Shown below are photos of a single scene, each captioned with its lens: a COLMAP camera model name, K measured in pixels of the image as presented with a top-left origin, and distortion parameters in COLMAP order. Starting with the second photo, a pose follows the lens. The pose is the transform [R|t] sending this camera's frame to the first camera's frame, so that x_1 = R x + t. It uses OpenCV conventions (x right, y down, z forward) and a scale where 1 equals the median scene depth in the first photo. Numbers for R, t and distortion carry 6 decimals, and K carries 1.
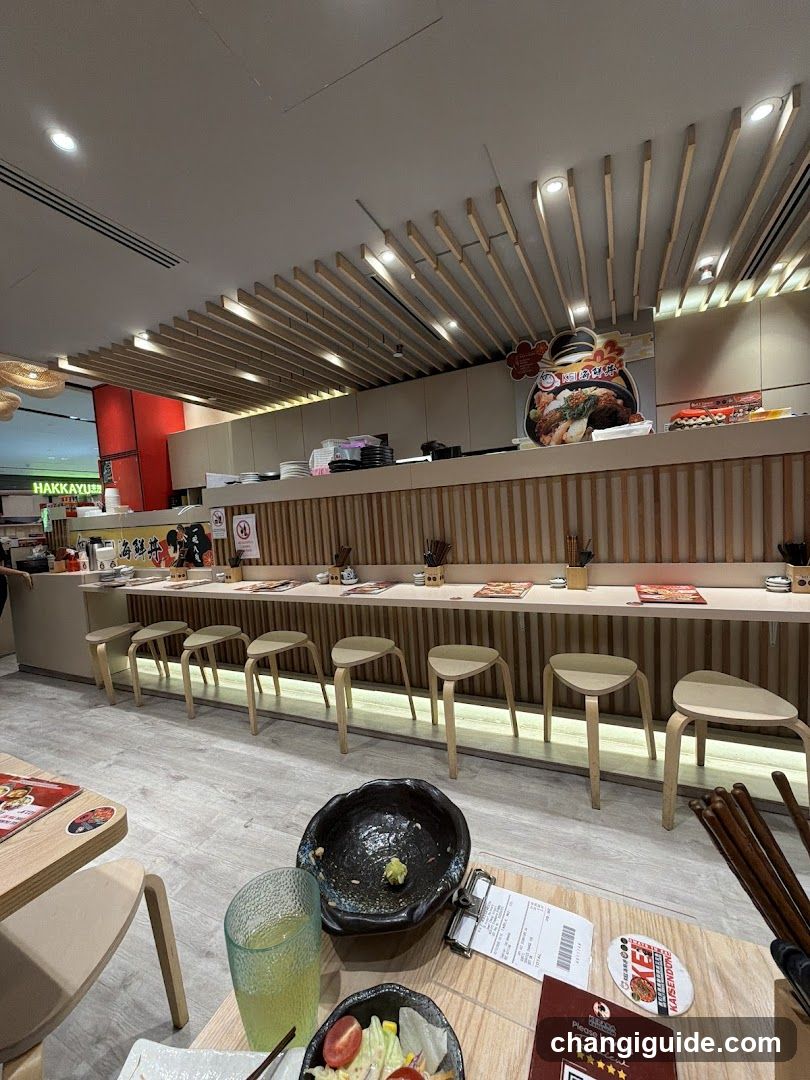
lens RADIAL K [[429.2, 0, 405.0], [0, 429.2, 540.0], [0, 0, 1]] dist [0.001226, 0.000089]
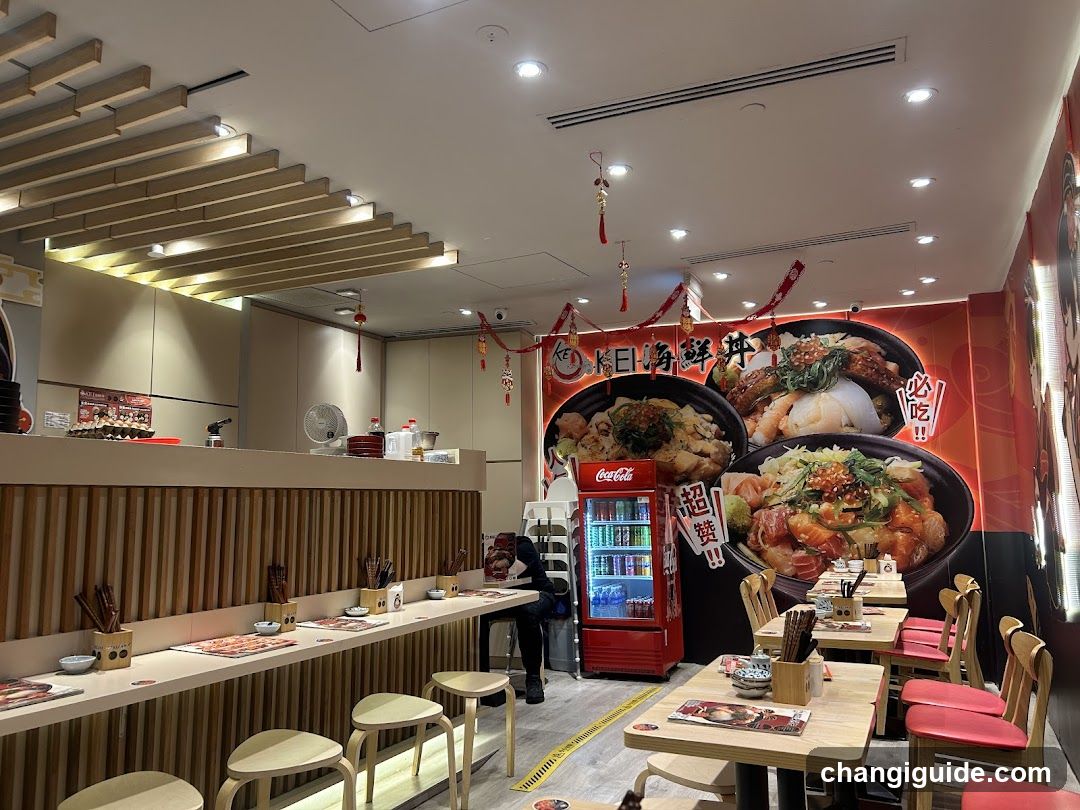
lens RADIAL K [[816.1, 0, 540.0], [0, 816.1, 405.0], [0, 0, 1]] dist [0.001258, 0.000629]
pose [[-0.018136, 0.191395, 0.981346, -1.385013], [0.077560, 0.978819, -0.189469, 0.033128], [-0.996823, 0.072677, -0.032597, 0.644150]]
